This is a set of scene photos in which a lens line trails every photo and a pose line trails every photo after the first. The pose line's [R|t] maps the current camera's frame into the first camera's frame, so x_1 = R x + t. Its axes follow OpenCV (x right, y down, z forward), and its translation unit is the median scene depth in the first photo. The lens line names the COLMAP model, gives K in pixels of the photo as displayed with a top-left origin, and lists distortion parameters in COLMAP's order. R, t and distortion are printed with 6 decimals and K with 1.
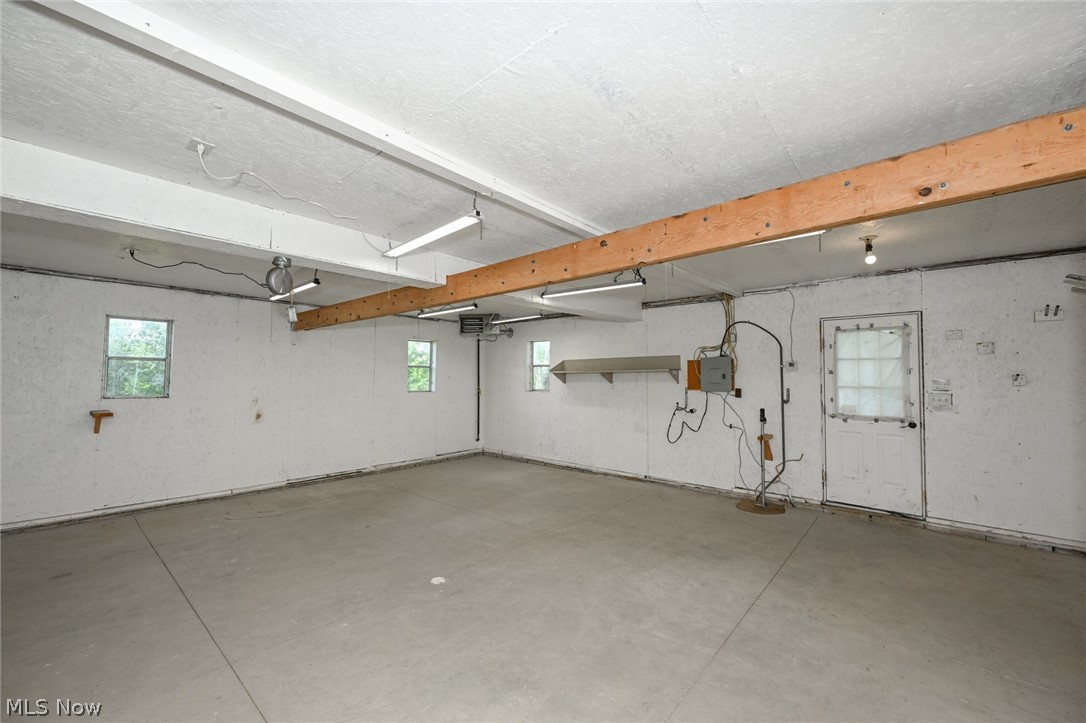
lens RADIAL K [[435.2, 0, 542.3], [0, 435.2, 365.3], [0, 0, 1]] dist [-0.001790, 0.000434]
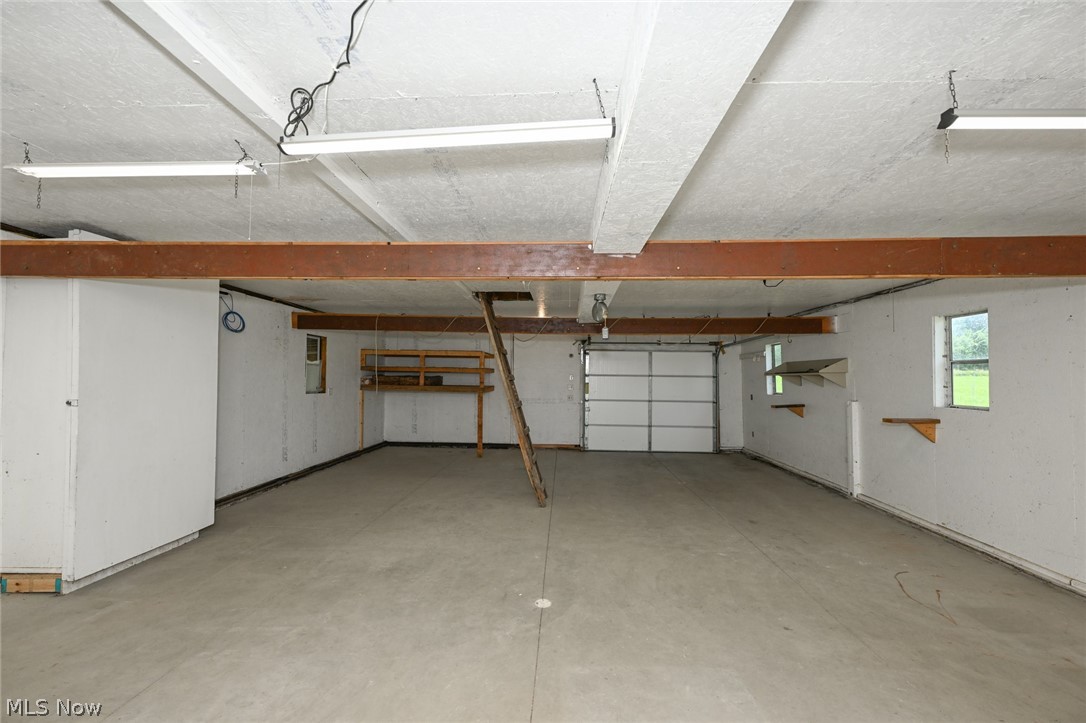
lens RADIAL K [[435.2, 0, 542.3], [0, 435.2, 365.3], [0, 0, 1]] dist [-0.001790, 0.000434]
pose [[-0.782460, -0.027365, -0.622099, 0.222327], [0.010972, 0.998273, -0.057713, 0.029451], [0.622604, -0.051984, -0.780809, 1.115804]]
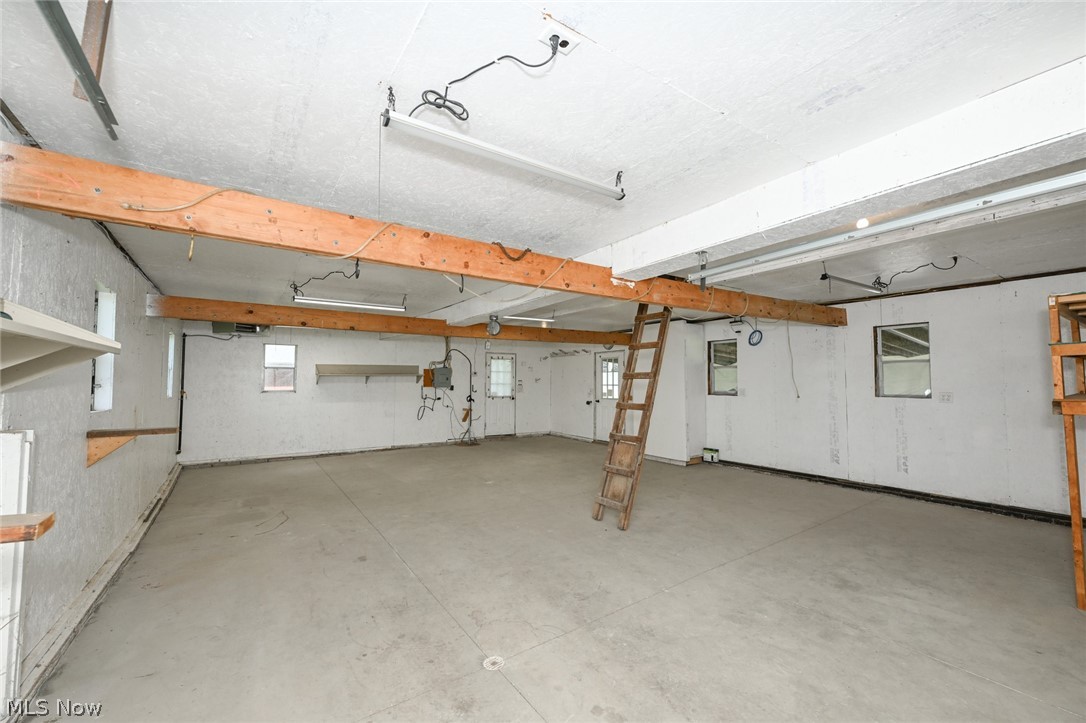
lens RADIAL K [[435.2, 0, 542.3], [0, 435.2, 365.3], [0, 0, 1]] dist [-0.001790, 0.000434]
pose [[0.243449, 0.033360, 0.969340, -1.350329], [-0.029430, 0.999202, -0.026997, 0.007177], [-0.969467, -0.021955, 0.244236, 0.196049]]
